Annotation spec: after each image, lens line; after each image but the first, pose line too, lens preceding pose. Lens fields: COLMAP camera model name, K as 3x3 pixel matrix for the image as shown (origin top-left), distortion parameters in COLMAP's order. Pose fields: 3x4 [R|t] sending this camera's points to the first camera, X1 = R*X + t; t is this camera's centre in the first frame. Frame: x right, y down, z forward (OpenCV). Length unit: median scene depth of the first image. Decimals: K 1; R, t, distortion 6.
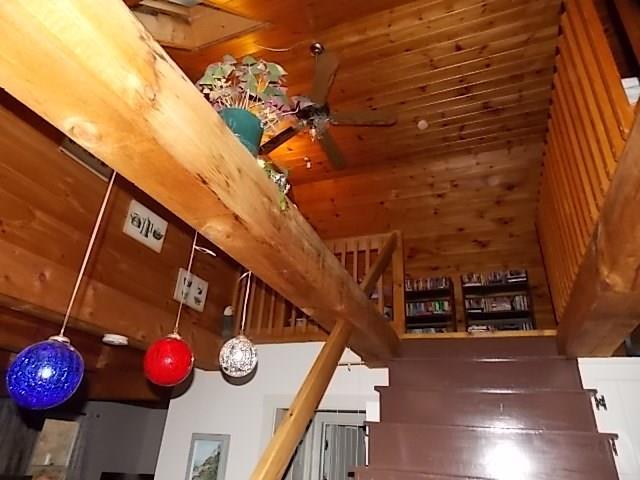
lens RADIAL K [[421.9, 0, 320.0], [0, 421.9, 240.0], [0, 0, 1]] dist [-0.000367, -0.002735]
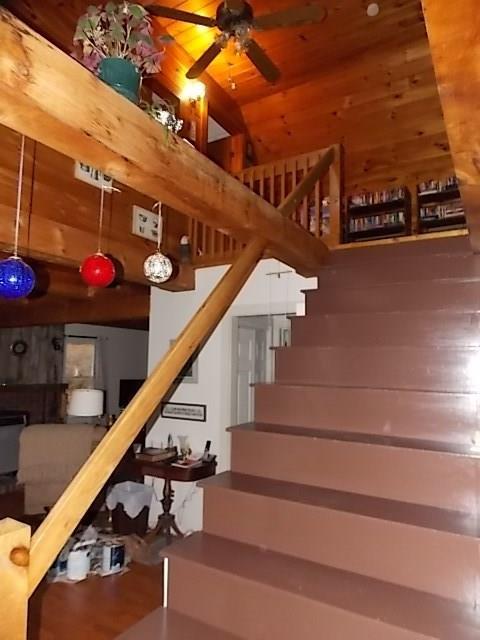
lens RADIAL K [[419.1, 0, 247.5], [0, 419.1, 321.9], [0, 0, 1]] dist [-0.001226, 0.001635]
pose [[0.987122, -0.062383, -0.147305, 0.113301], [0.110562, 0.931550, 0.346397, 0.002376], [0.115613, -0.358222, 0.926451, -0.108520]]
